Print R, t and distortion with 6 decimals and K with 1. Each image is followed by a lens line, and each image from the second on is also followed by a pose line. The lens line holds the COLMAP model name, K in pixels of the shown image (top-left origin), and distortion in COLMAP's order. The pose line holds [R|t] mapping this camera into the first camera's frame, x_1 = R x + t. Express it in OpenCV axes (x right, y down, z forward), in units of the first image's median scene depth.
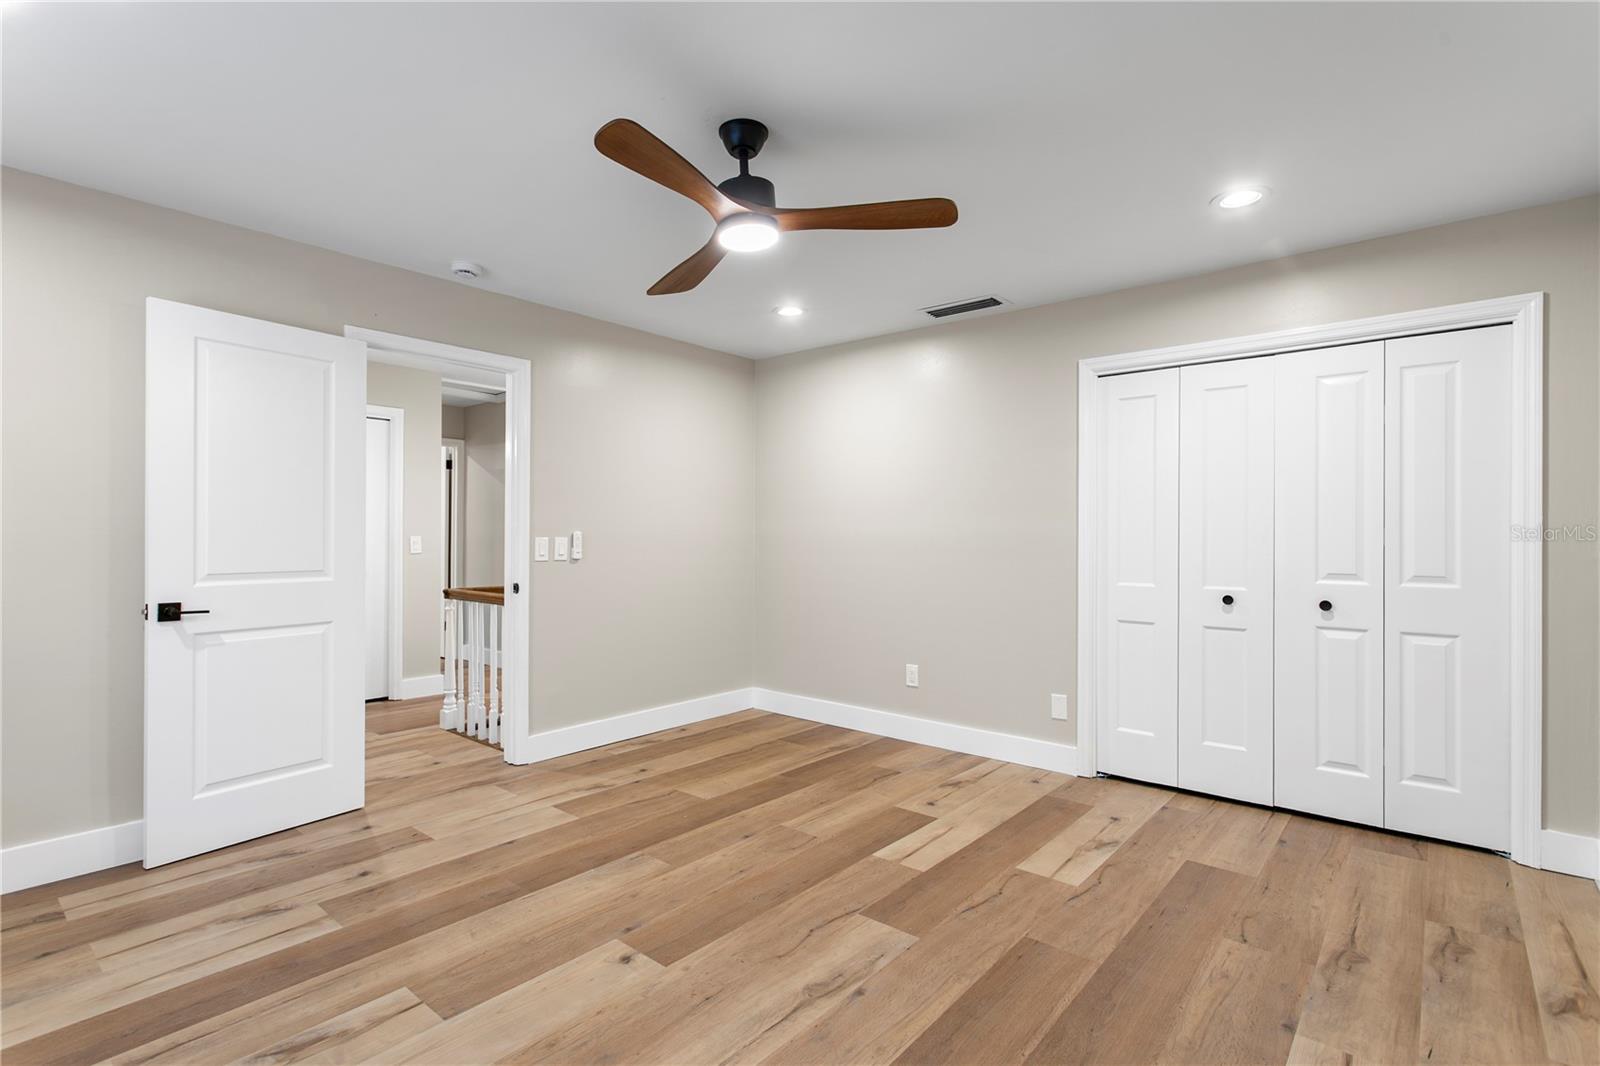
lens RADIAL K [[758.6, 0, 800.7], [0, 758.6, 536.0], [0, 0, 1]] dist [0.000268, 0.000108]
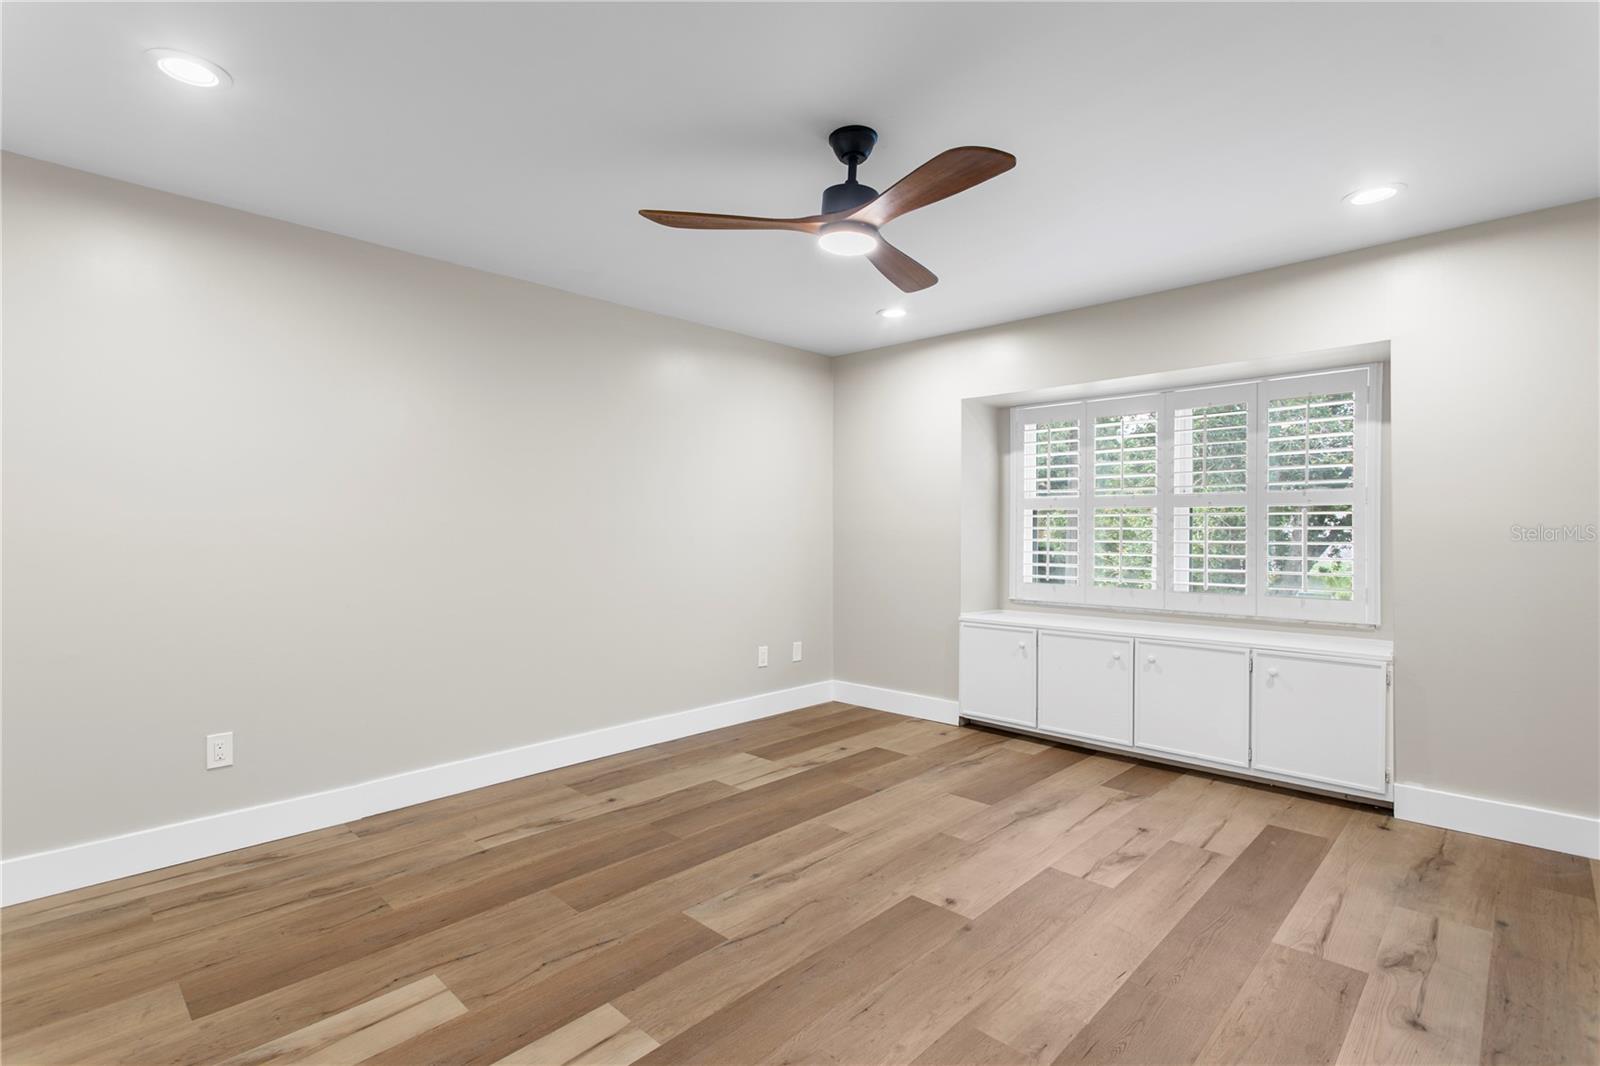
lens RADIAL K [[758.6, 0, 799.4], [0, 758.6, 531.9], [0, 0, 1]] dist [0.000268, 0.000108]
pose [[-0.997686, -0.002560, 0.067940, -0.073021], [-0.002216, 0.999984, 0.005137, -0.002837], [-0.067952, 0.004975, -0.997676, 1.953400]]
